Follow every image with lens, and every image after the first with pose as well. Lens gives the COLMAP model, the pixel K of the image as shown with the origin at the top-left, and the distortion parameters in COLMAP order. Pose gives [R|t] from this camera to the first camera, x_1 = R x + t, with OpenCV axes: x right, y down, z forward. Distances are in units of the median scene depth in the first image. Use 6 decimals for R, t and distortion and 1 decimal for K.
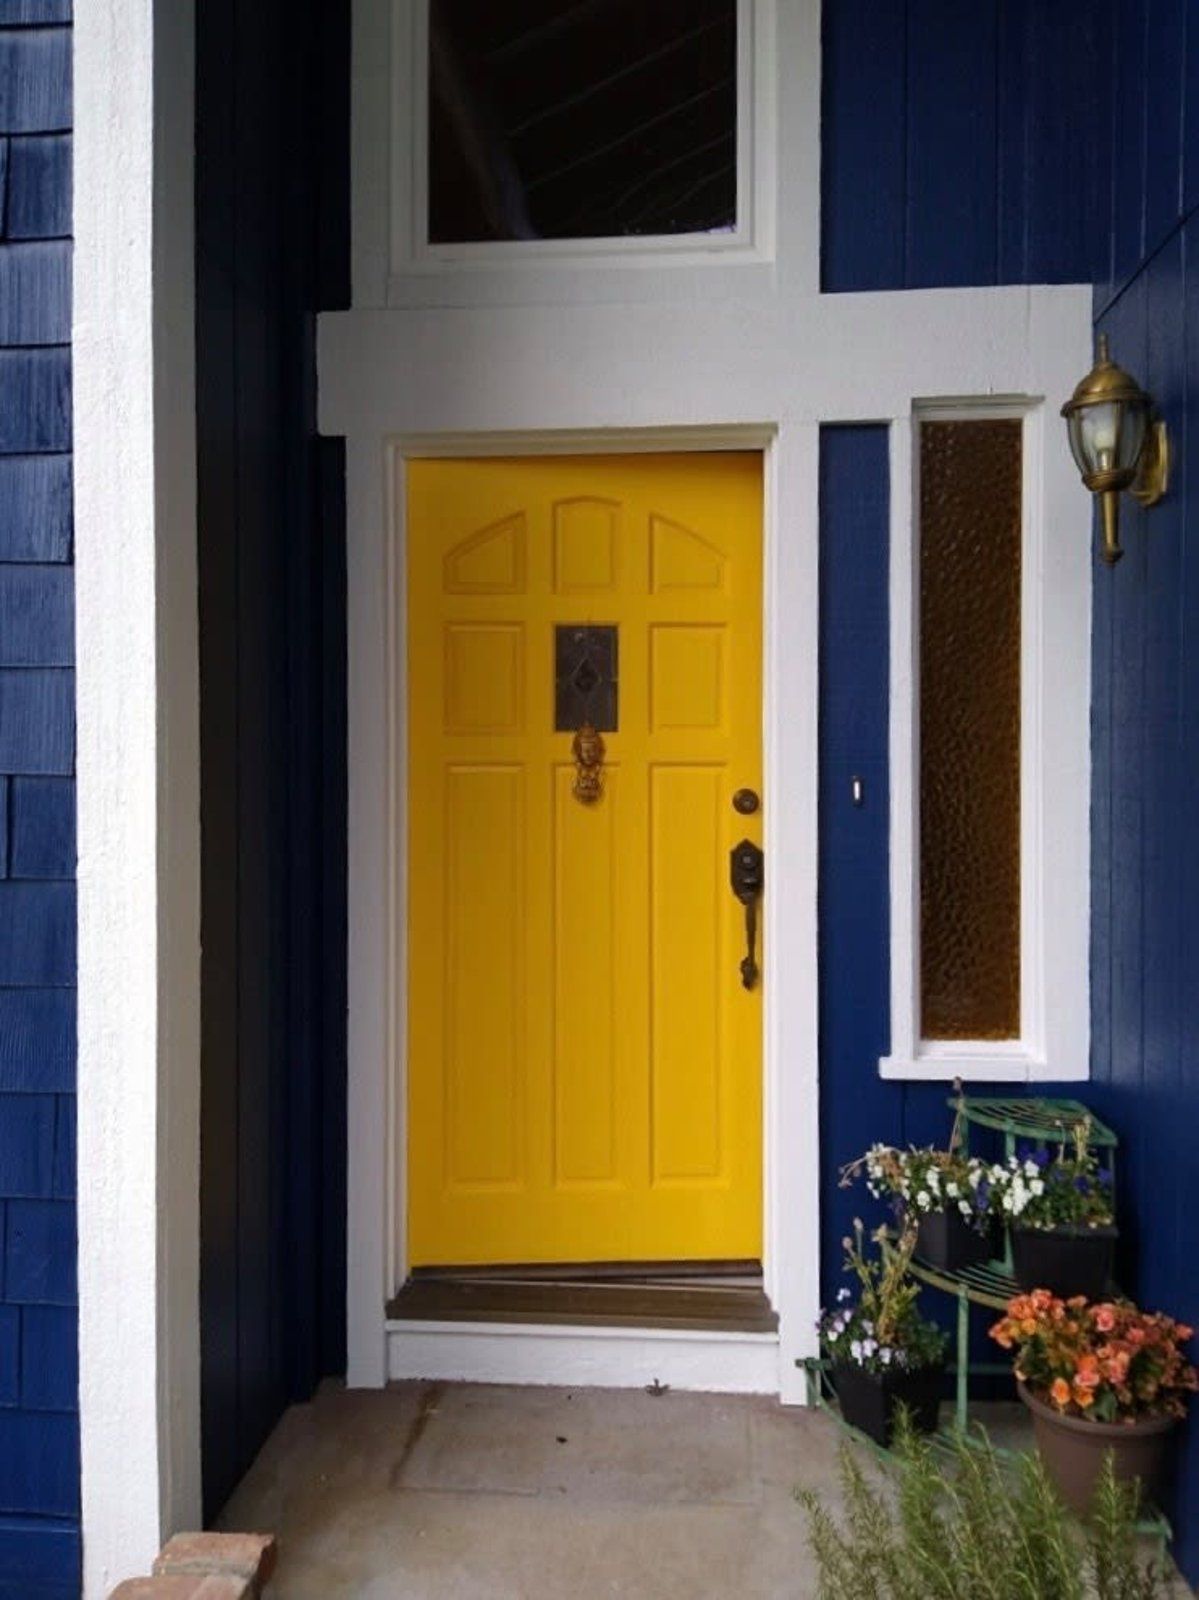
lens RADIAL K [[1246.5, 0, 572.1], [0, 1246.5, 776.1], [0, 0, 1]] dist [0.036365, -0.010640]
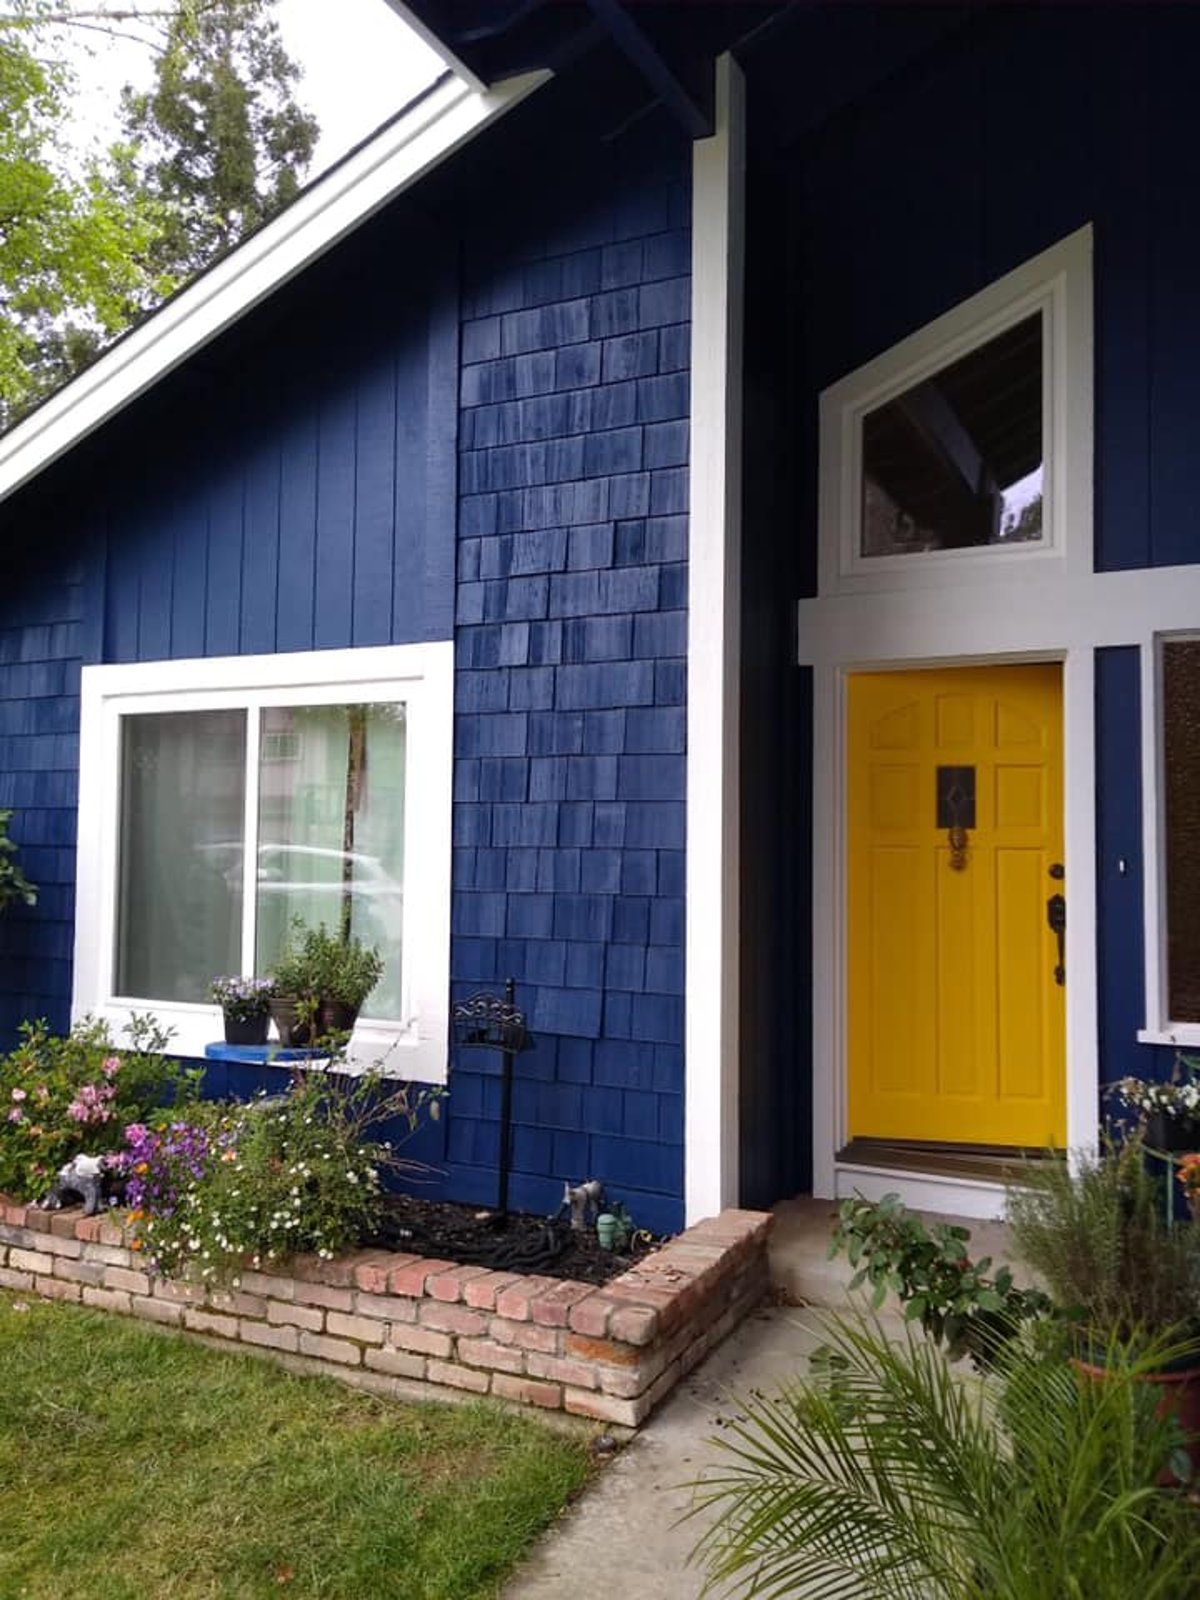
lens RADIAL K [[1246.5, 0, 572.6], [0, 1246.5, 776.1], [0, 0, 1]] dist [0.036365, -0.010640]
pose [[0.925628, -0.008177, -0.378345, 0.185320], [-0.017395, 0.997791, -0.064121, 0.011668], [0.378034, 0.065933, 0.923441, -0.820272]]
